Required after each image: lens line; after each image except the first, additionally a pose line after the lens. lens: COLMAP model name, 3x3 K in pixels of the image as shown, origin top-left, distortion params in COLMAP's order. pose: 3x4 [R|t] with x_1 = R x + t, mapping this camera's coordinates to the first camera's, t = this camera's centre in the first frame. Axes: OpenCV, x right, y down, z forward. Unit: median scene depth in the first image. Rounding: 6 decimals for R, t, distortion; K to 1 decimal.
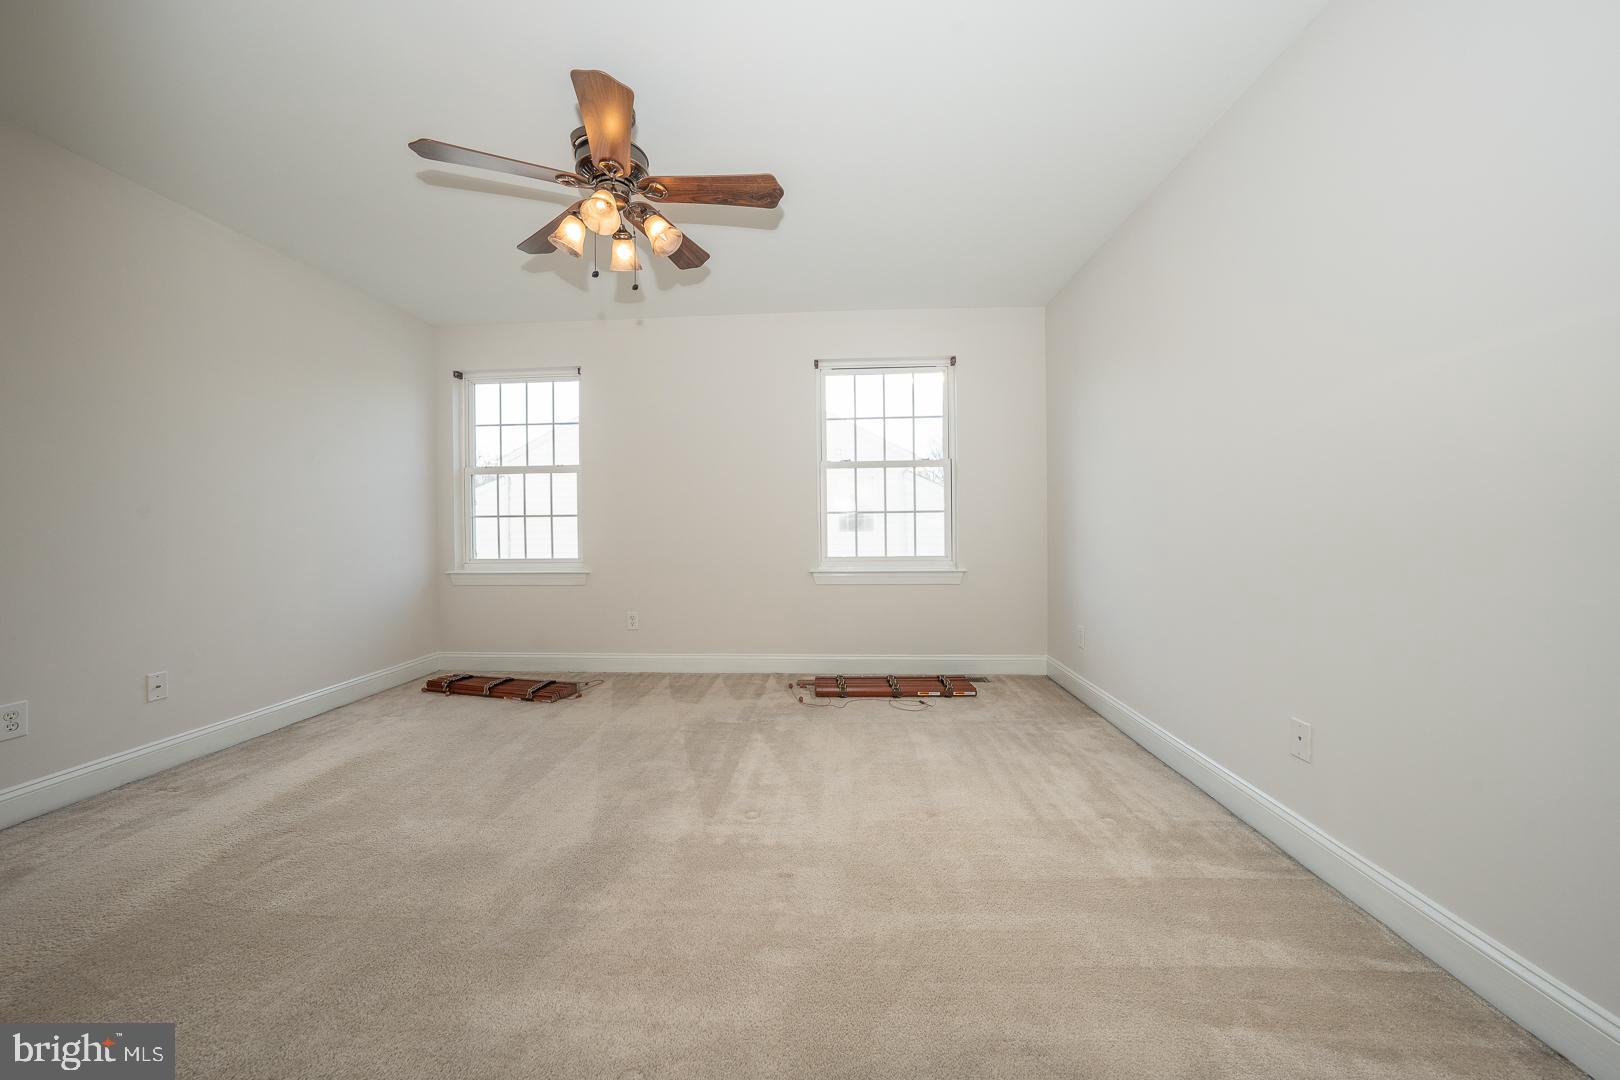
lens RADIAL K [[561.5, 0, 799.5], [0, 561.5, 535.0], [0, 0, 1]] dist [-0.033644, 0.007950]
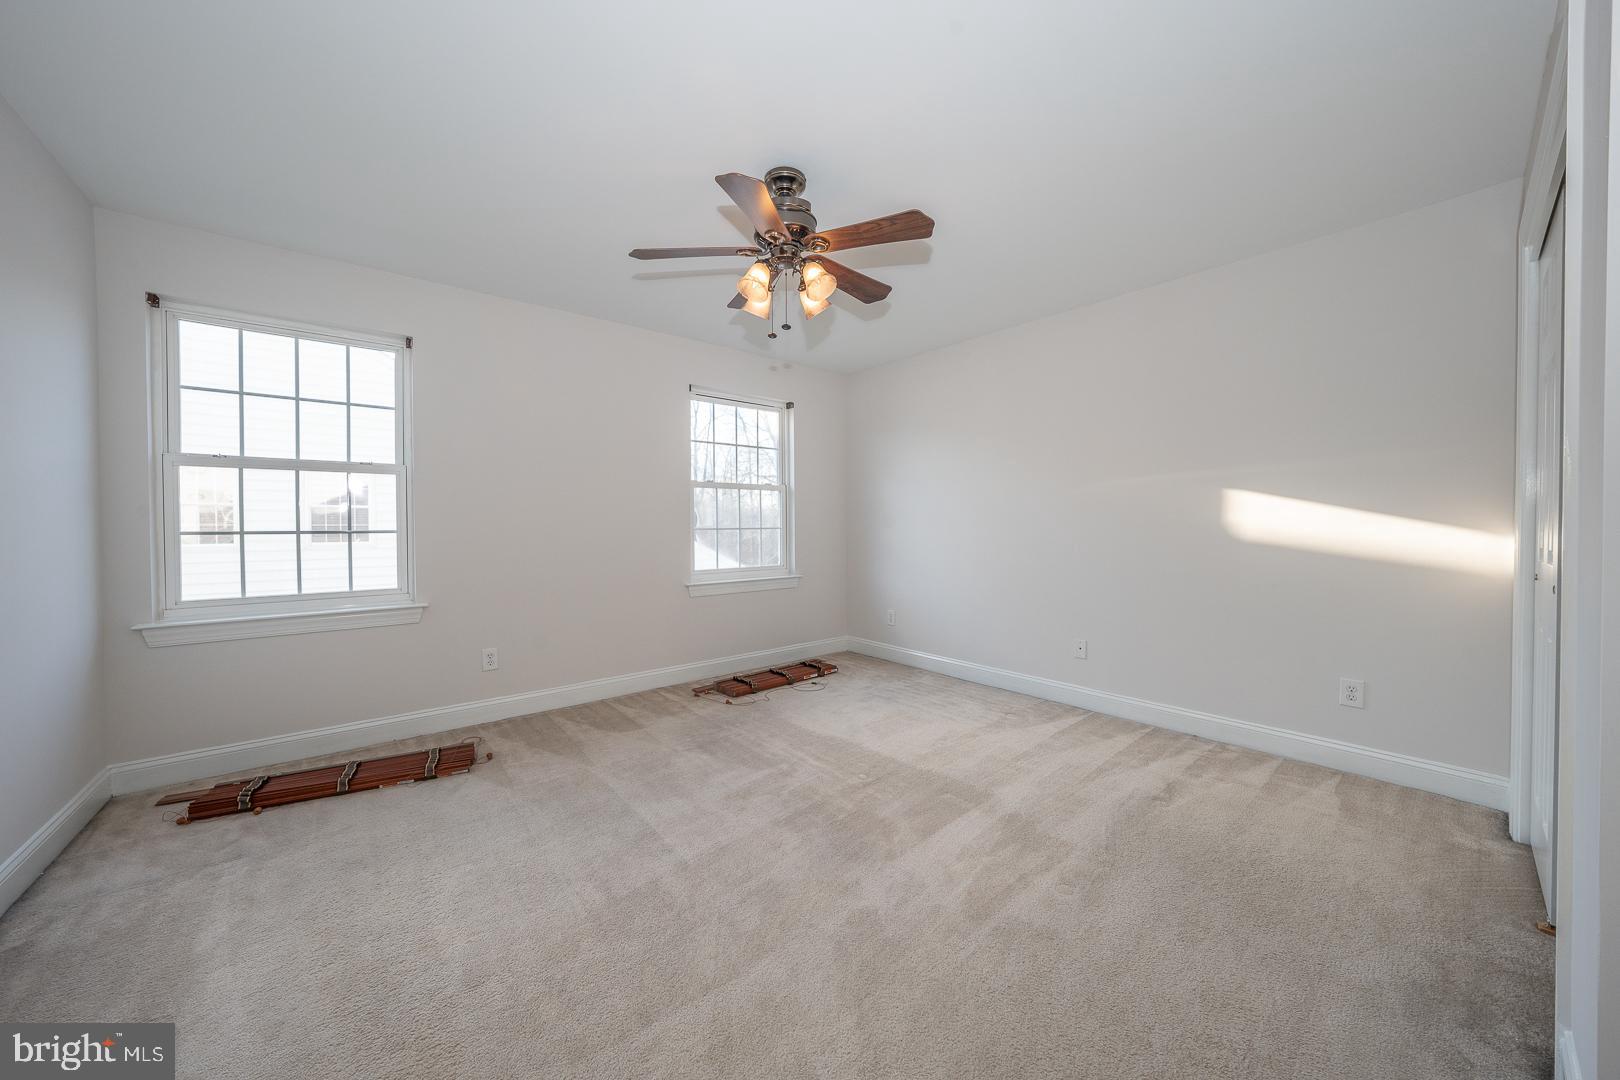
lens RADIAL K [[561.5, 0, 799.5], [0, 561.5, 535.0], [0, 0, 1]] dist [-0.033644, 0.007950]
pose [[0.731070, -0.005043, 0.682283, -0.547490], [0.018895, 0.999739, -0.012857, -0.011096], [-0.682040, 0.022291, 0.730975, 0.093708]]
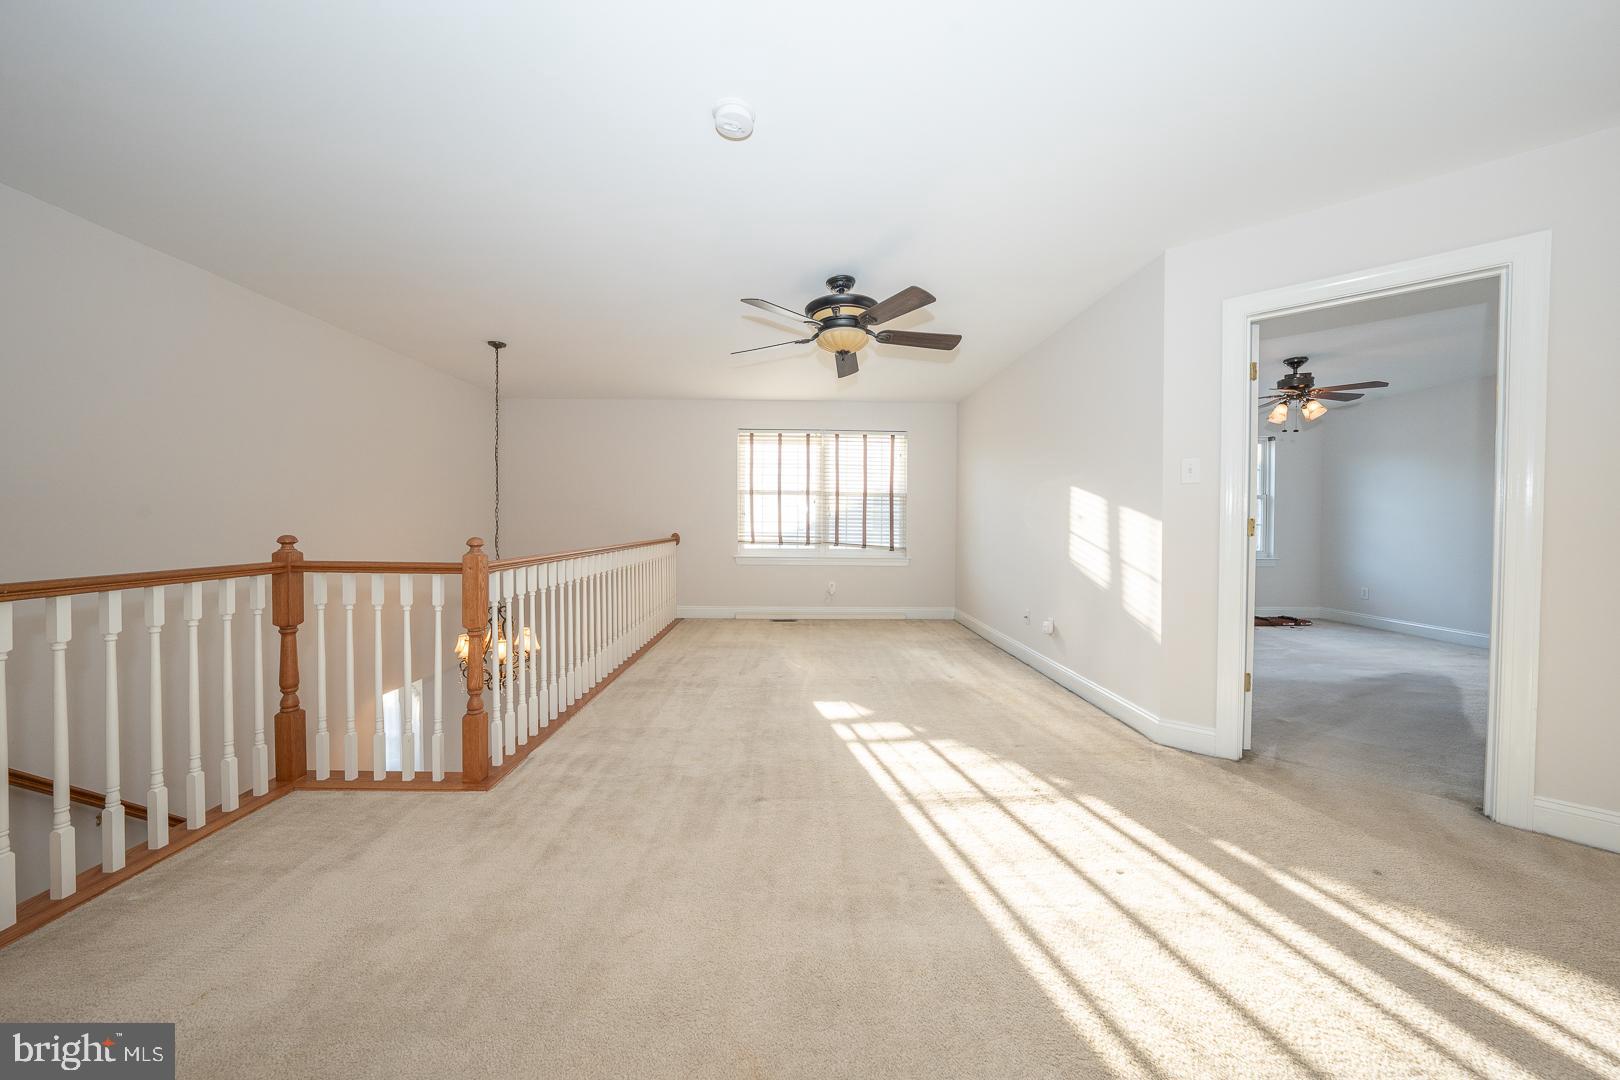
lens RADIAL K [[561.5, 0, 799.5], [0, 561.5, 535.0], [0, 0, 1]] dist [-0.033644, 0.007950]
pose [[0.995728, 0.006305, 0.092117, -1.316622], [-0.004923, 0.999872, -0.015224, 0.020948], [-0.092201, 0.014705, 0.995632, -0.543061]]
